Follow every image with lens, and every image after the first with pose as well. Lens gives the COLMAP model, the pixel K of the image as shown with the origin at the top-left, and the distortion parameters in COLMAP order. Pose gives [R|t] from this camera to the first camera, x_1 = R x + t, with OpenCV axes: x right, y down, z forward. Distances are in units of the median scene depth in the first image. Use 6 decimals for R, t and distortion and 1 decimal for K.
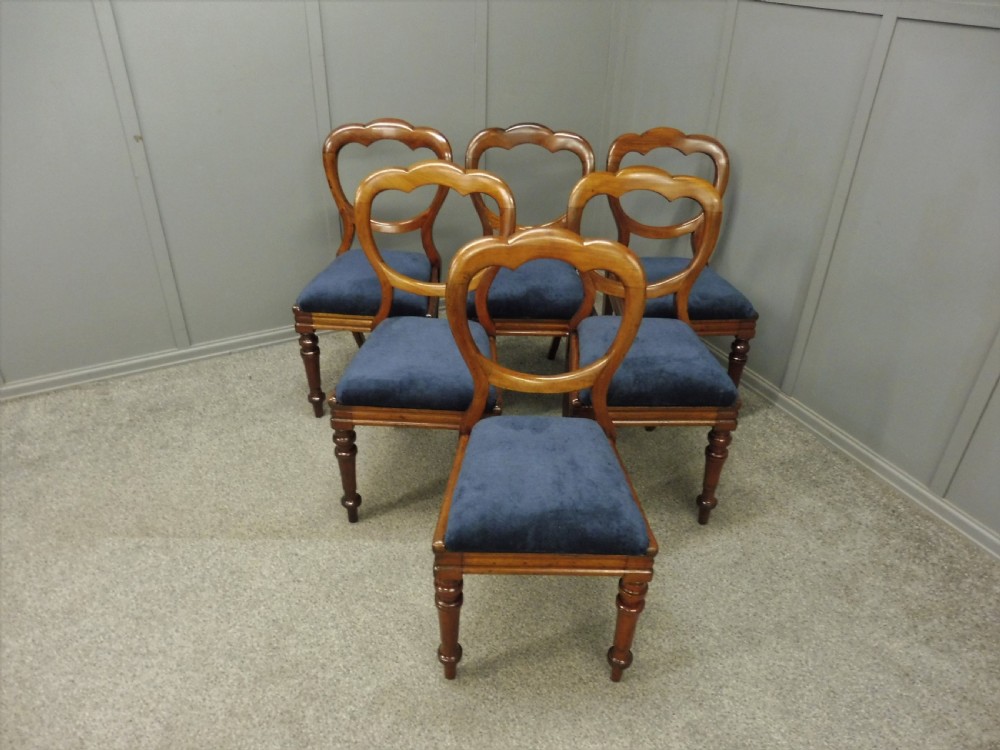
lens RADIAL K [[729.2, 0, 497.8], [0, 729.2, 394.1], [0, 0, 1]] dist [-0.069298, 0.049073]
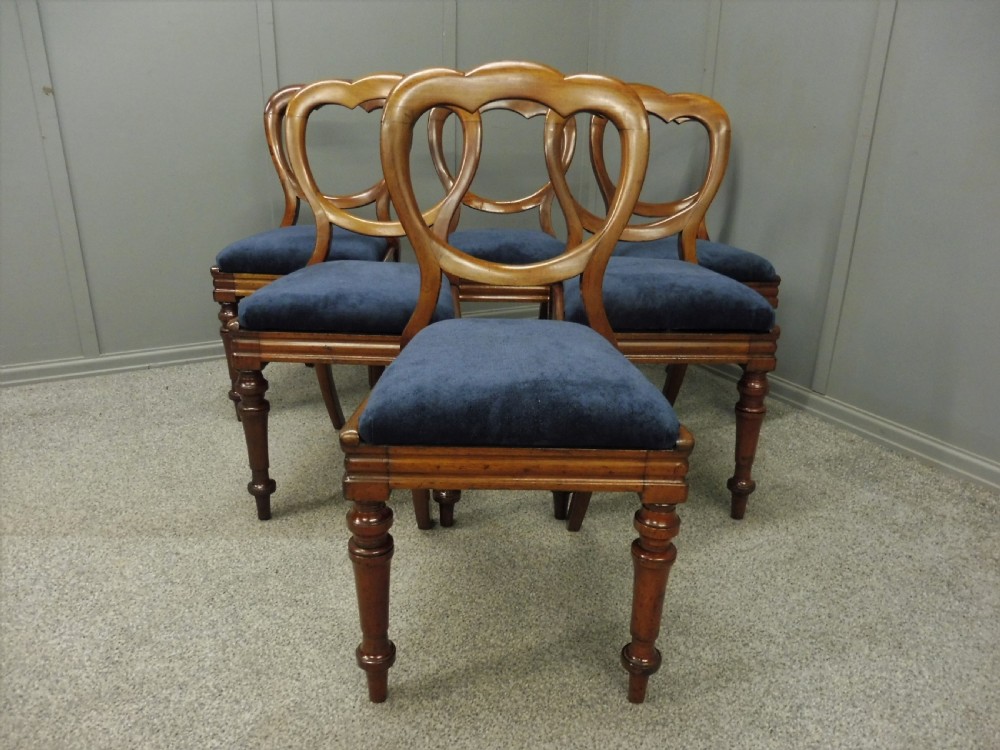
lens RADIAL K [[738.3, 0, 499.7], [0, 738.3, 385.8], [0, 0, 1]] dist [-0.088739, 0.069427]
pose [[0.999749, -0.009664, 0.020211, 0.028611], [0.013769, 0.976728, -0.214040, 0.235806], [-0.017673, 0.214264, 0.976616, 0.281355]]
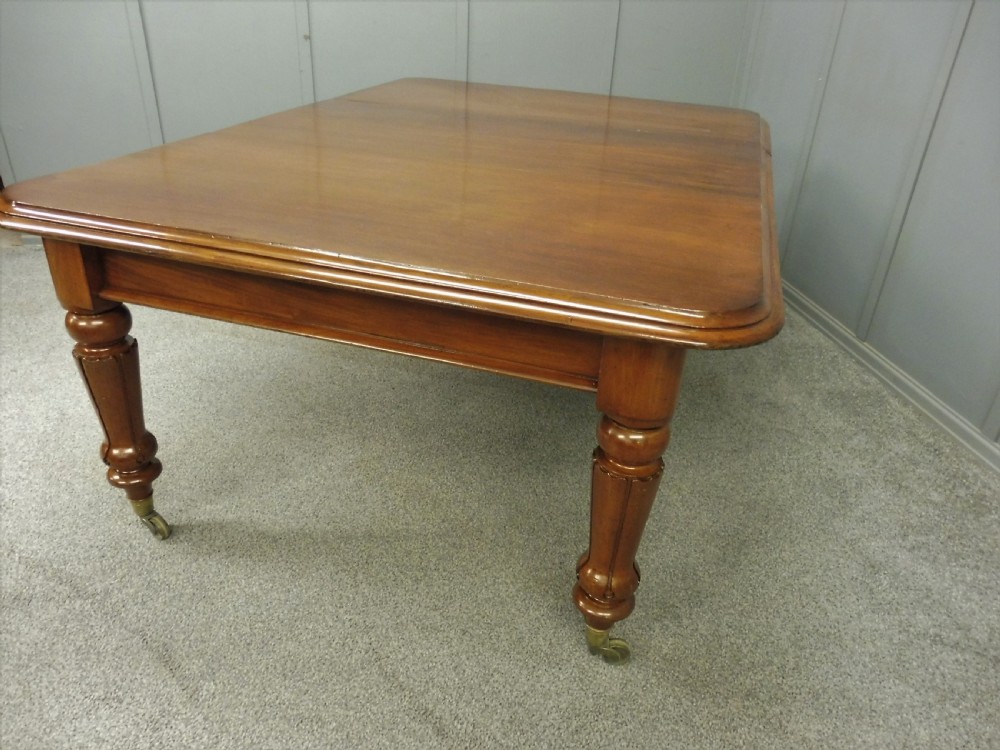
lens RADIAL K [[714.8, 0, 486.9], [0, 714.8, 386.1], [0, 0, 1]] dist [-0.042044, 0.006339]
pose [[0.947060, 0.172118, -0.271022, 0.279298], [-0.186623, 0.982019, -0.028484, 0.259558], [0.261246, 0.077555, 0.962152, -0.041557]]
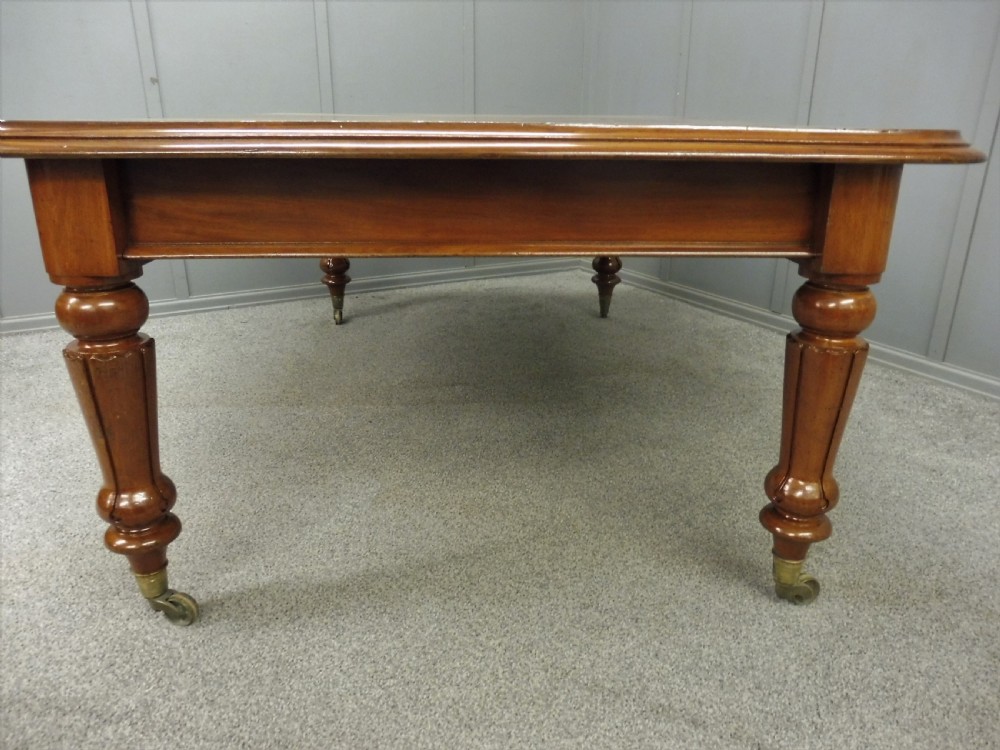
lens RADIAL K [[727.9, 0, 497.6], [0, 727.9, 377.5], [0, 0, 1]] dist [-0.049050, 0.024182]
pose [[0.999310, -0.029487, 0.022575, -0.028892], [0.033601, 0.976789, -0.211552, 0.420379], [-0.015813, 0.212165, 0.977106, 0.036410]]
